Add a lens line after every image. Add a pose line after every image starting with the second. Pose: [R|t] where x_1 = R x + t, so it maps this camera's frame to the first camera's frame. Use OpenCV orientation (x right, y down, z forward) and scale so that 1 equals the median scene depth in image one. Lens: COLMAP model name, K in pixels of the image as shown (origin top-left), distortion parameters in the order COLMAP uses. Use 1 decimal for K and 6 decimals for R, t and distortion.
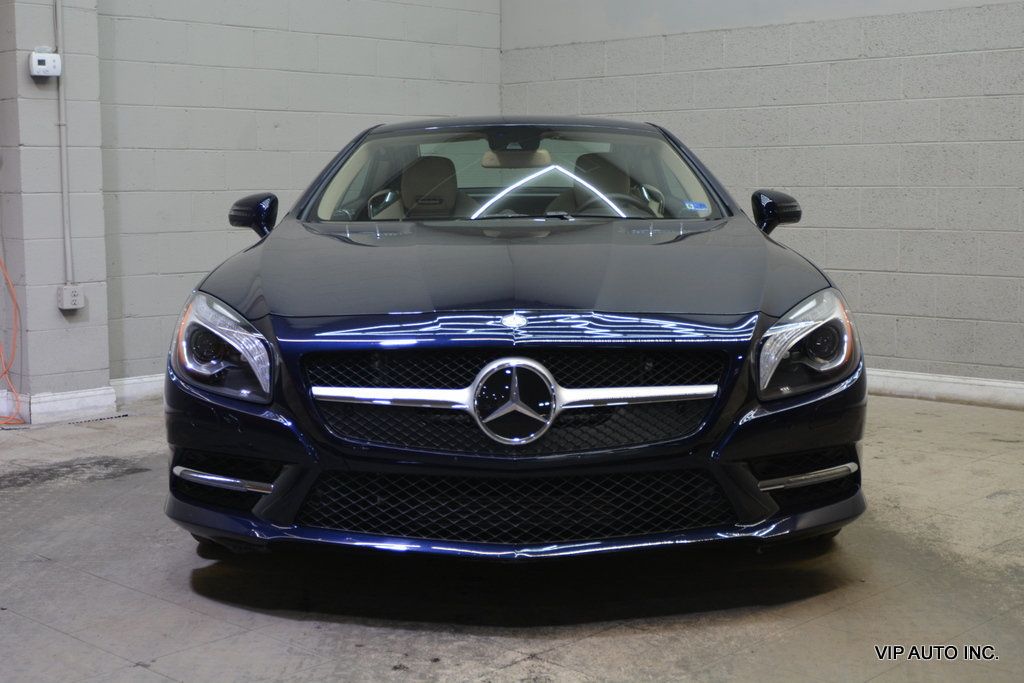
lens RADIAL K [[1458.2, 0, 519.1], [0, 1458.2, 341.9], [0, 0, 1]] dist [-0.024779, 0.078240]
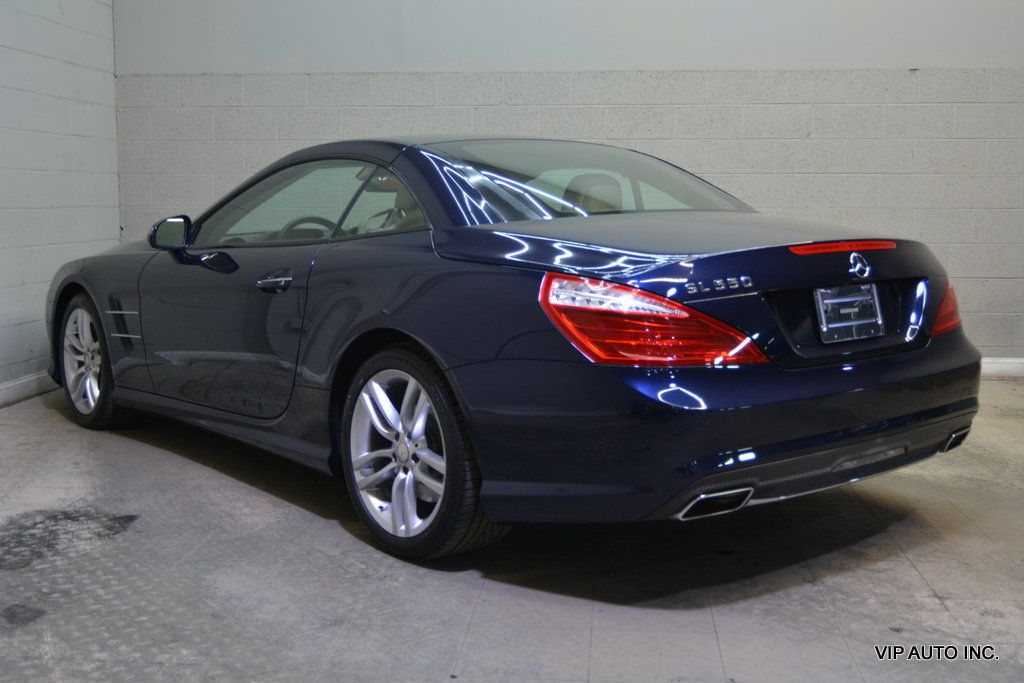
lens RADIAL K [[1164.9, 0, 512.0], [0, 1164.9, 341.5], [0, 0, 1]] dist [-0.002411, -0.011450]
pose [[0.781144, -0.069340, 0.620489, -0.445943], [0.061950, 0.997517, 0.033483, -0.027373], [-0.621270, 0.012284, 0.783500, 0.235741]]
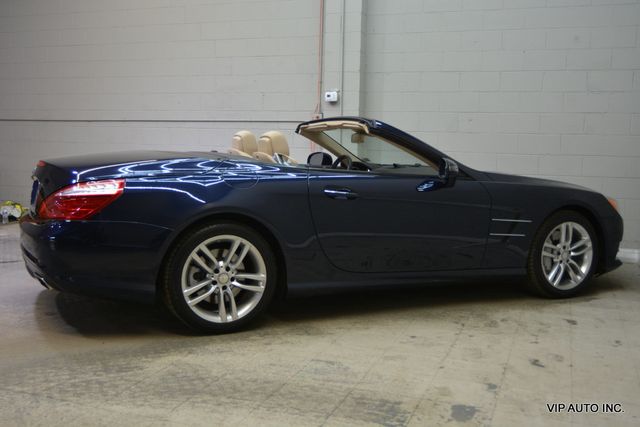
lens RADIAL K [[692.7, 0, 320.0], [0, 692.7, 213.5], [0, 0, 1]] dist [-0.012449, 0.004936]
pose [[0.397304, 0.112619, -0.910751, 0.749854], [-0.123198, 0.990003, 0.068676, -0.074993], [0.909380, 0.084918, 0.407207, 0.532161]]
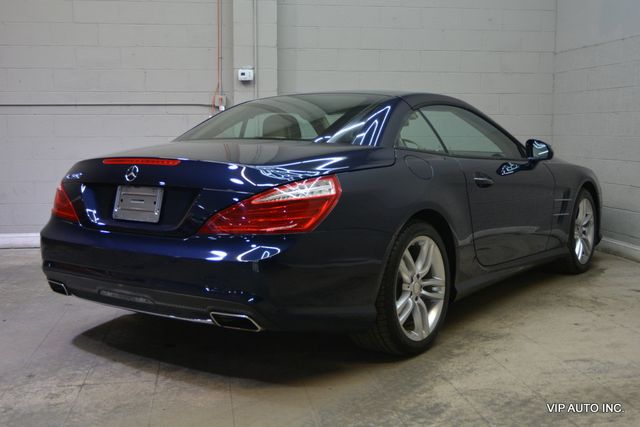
lens RADIAL K [[764.2, 0, 320.0], [0, 764.2, 213.5], [0, 0, 1]] dist [-0.011526, 0.006965]
pose [[0.792607, 0.071691, -0.605503, 0.438959], [-0.069813, 0.997203, 0.026682, -0.029699], [0.605723, 0.021124, 0.795395, 0.200266]]
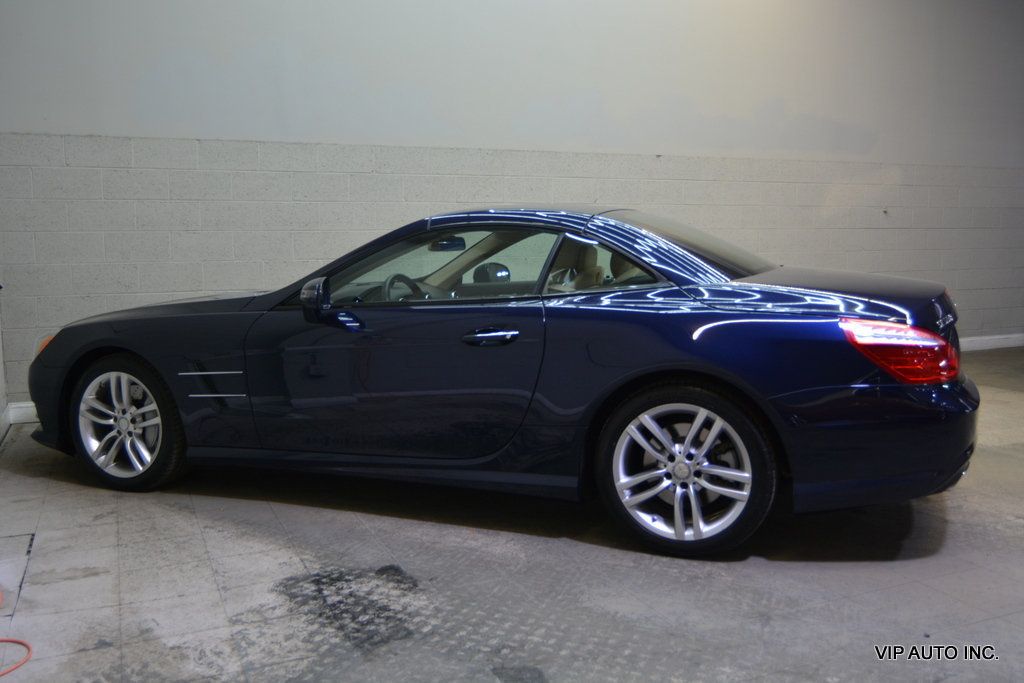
lens RADIAL K [[899.5, 0, 509.5], [0, 899.5, 341.2], [0, 0, 1]] dist [-0.010436, 0.004959]
pose [[0.383701, -0.101899, 0.917818, -0.650261], [0.106272, 0.992163, 0.065725, -0.077528], [-0.917322, 0.072320, 0.391523, 0.586864]]
